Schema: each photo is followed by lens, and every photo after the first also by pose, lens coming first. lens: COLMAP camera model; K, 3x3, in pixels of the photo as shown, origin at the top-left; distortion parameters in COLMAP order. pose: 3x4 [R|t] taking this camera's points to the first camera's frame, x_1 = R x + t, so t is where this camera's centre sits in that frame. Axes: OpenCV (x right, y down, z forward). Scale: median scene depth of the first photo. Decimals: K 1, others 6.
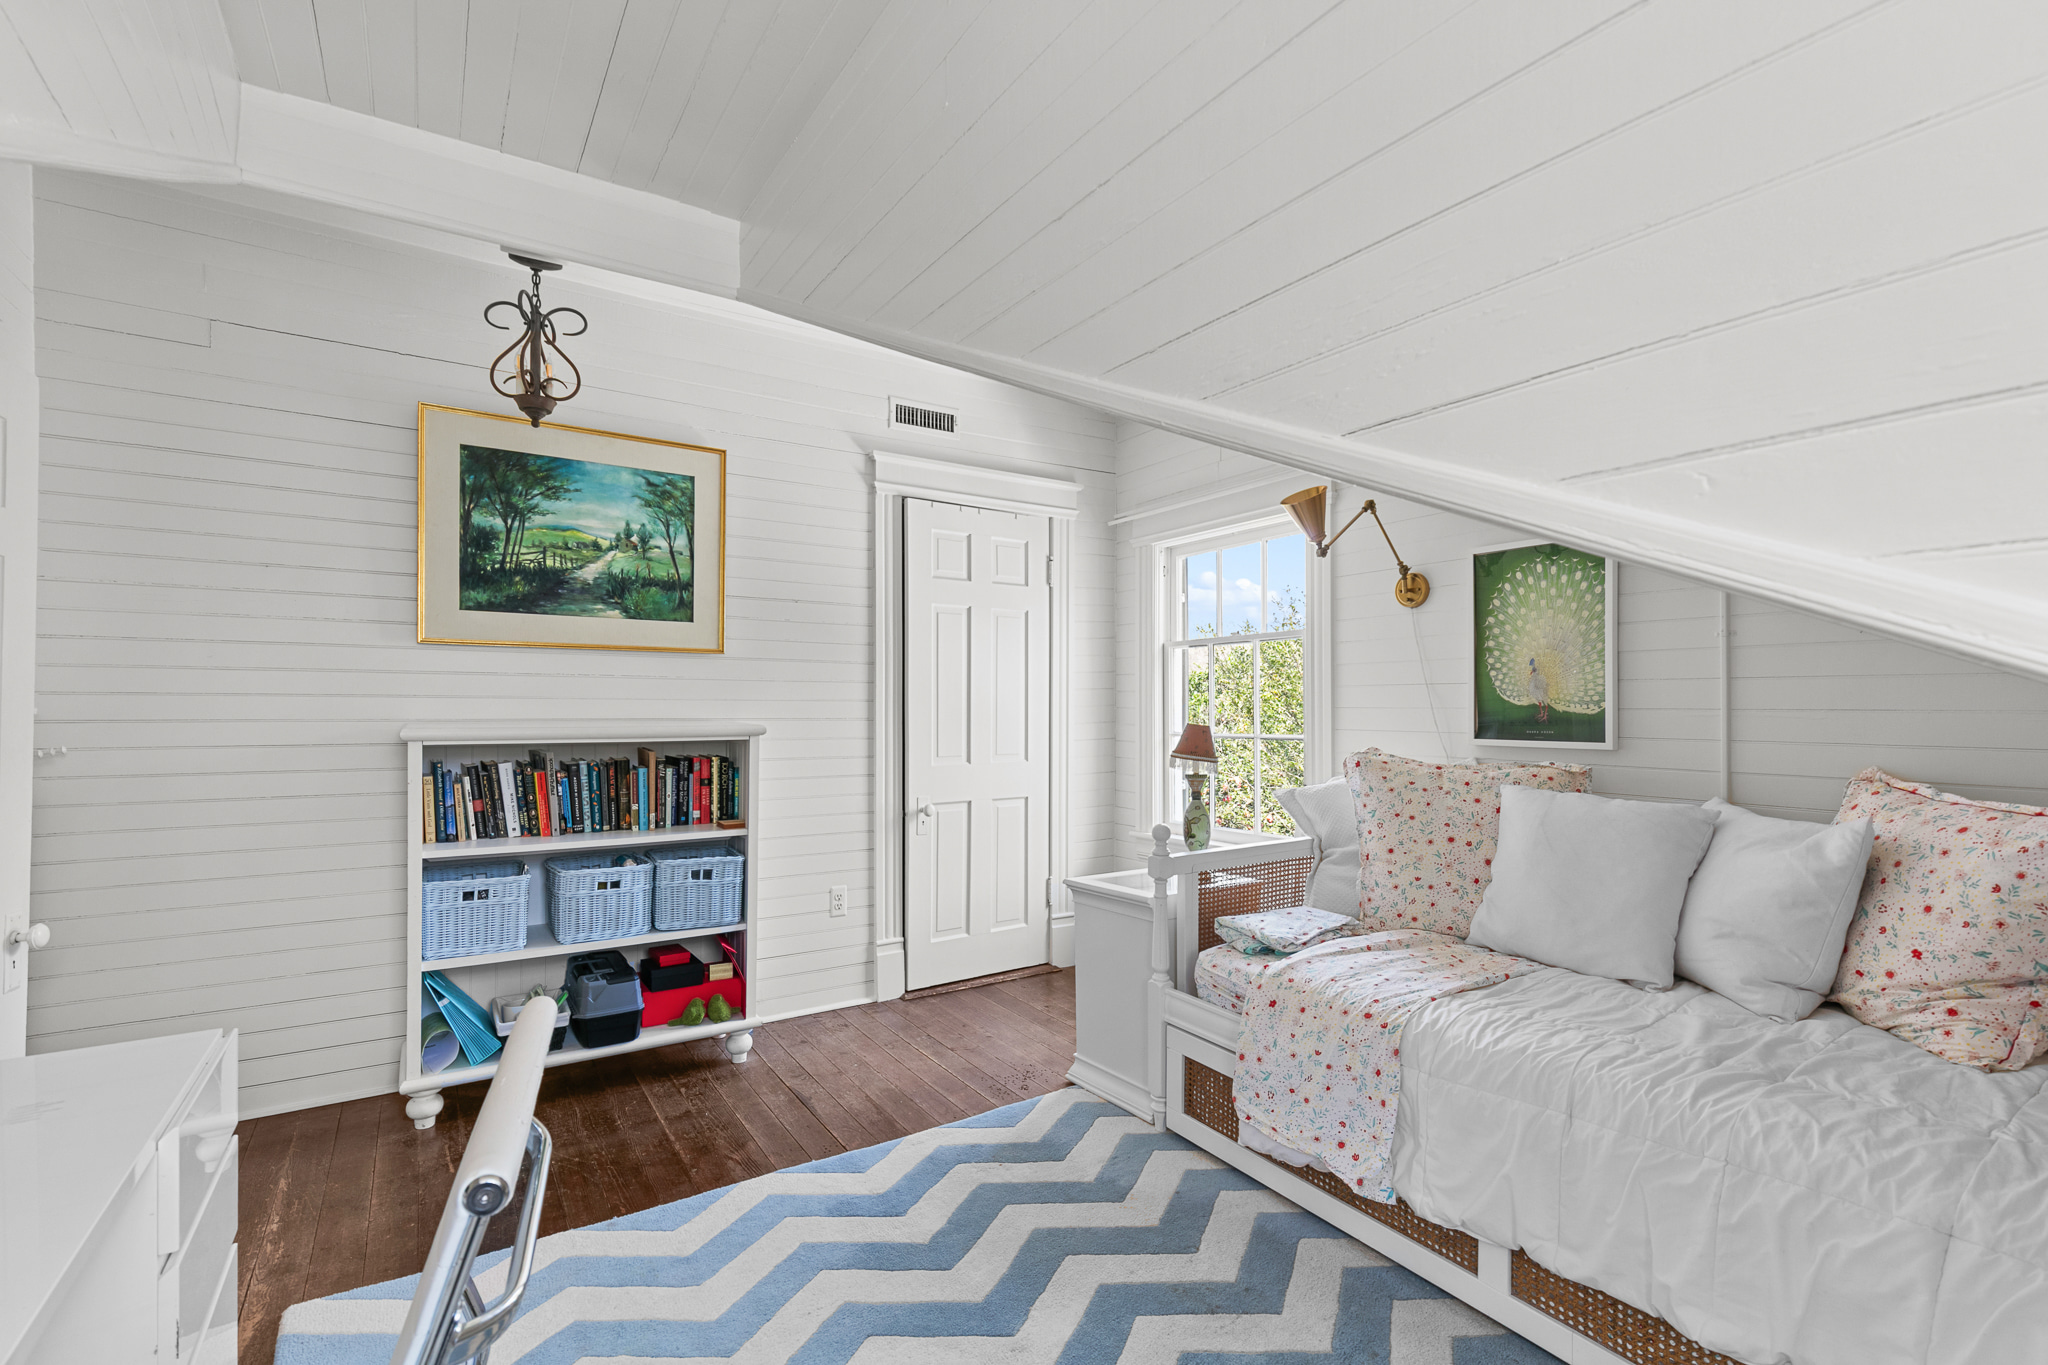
lens RADIAL K [[944.4, 0, 1025.6], [0, 944.4, 694.9], [0, 0, 1]] dist [0.011675, 0.000439]
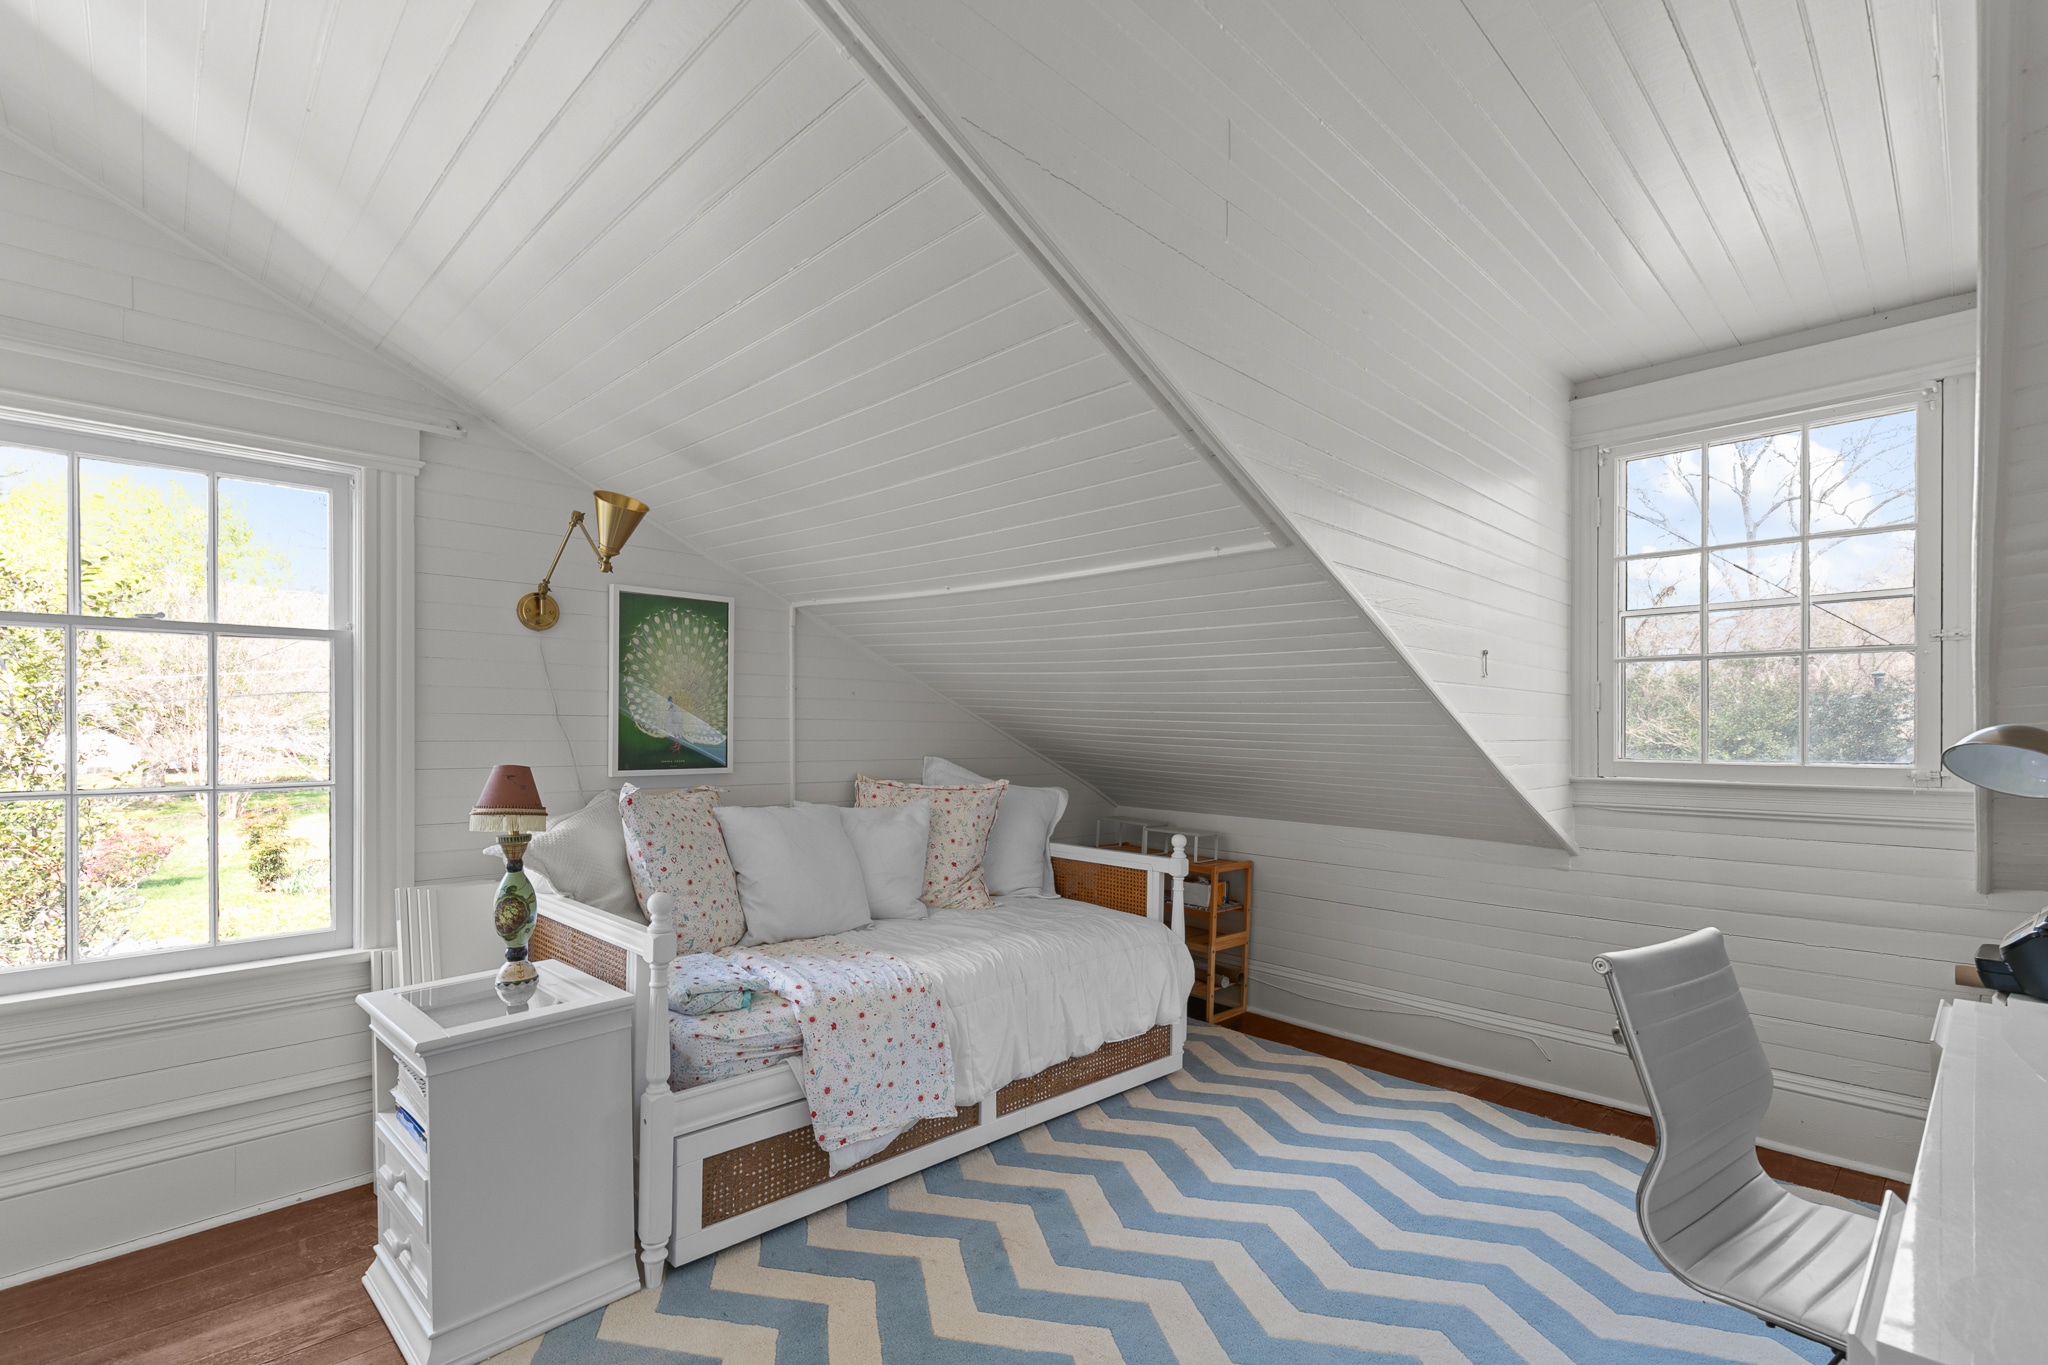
lens RADIAL K [[944.4, 0, 1021.7], [0, 944.4, 735.1], [0, 0, 1]] dist [0.011675, 0.000439]
pose [[-0.205500, -0.001615, 0.978656, -0.657557], [-0.013296, 0.999911, -0.001141, 0.003365], [-0.978567, -0.013246, -0.205503, 0.834080]]
